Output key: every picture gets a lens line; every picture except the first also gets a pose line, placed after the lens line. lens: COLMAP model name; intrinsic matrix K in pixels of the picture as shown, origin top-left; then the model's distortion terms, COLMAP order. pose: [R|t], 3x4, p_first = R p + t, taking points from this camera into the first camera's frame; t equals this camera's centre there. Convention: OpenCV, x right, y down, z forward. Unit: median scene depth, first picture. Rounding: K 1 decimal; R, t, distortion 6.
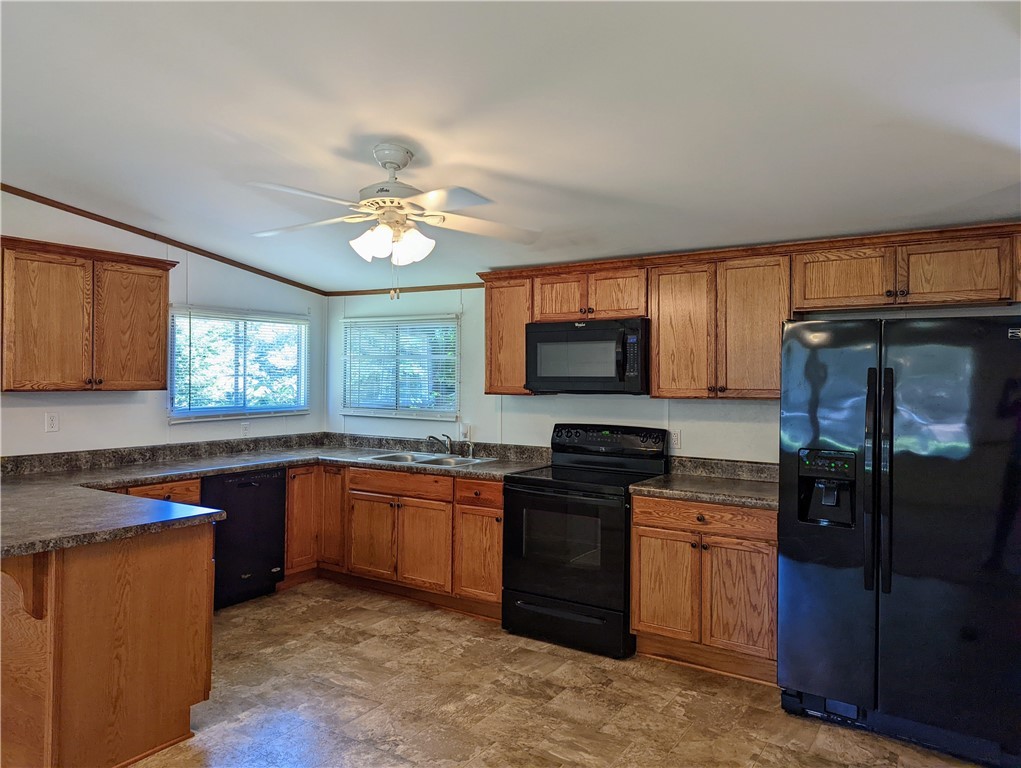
lens RADIAL K [[722.7, 0, 512.5], [0, 722.7, 375.7], [0, 0, 1]] dist [0.064869, -0.059050]
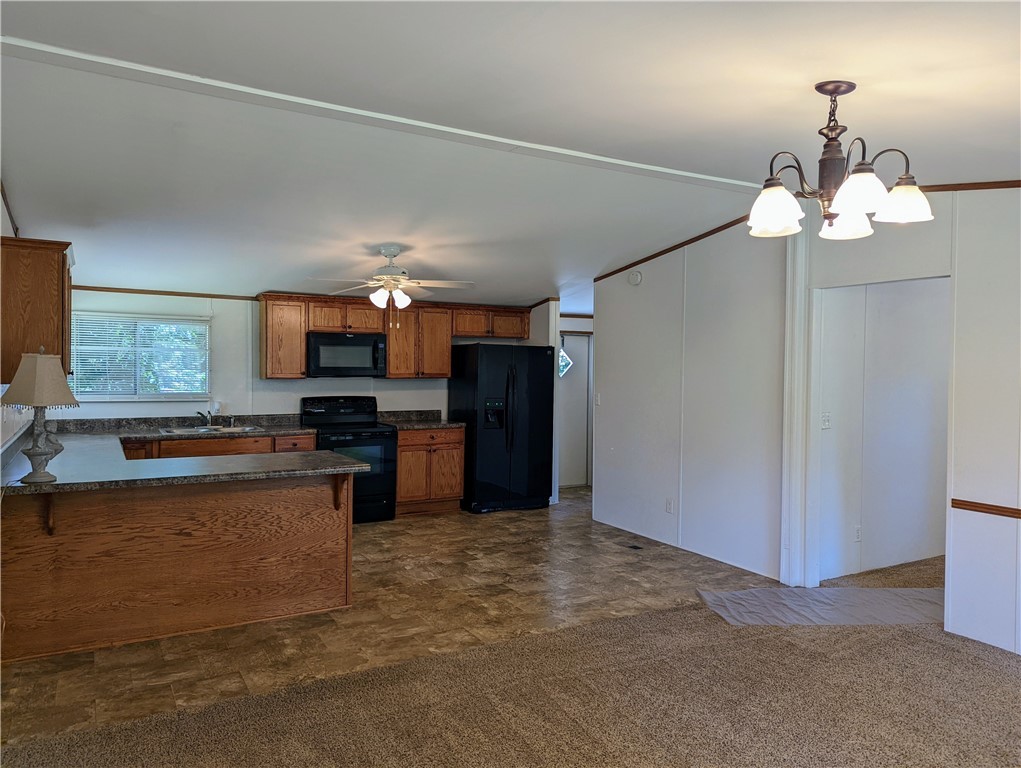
lens RADIAL K [[722.7, 0, 512.5], [0, 722.7, 375.7], [0, 0, 1]] dist [0.064869, -0.059050]
pose [[0.449367, -0.014556, 0.893229, -1.227321], [-0.007207, 0.999776, 0.019918, -0.014301], [-0.893318, -0.015388, 0.449161, -0.086661]]
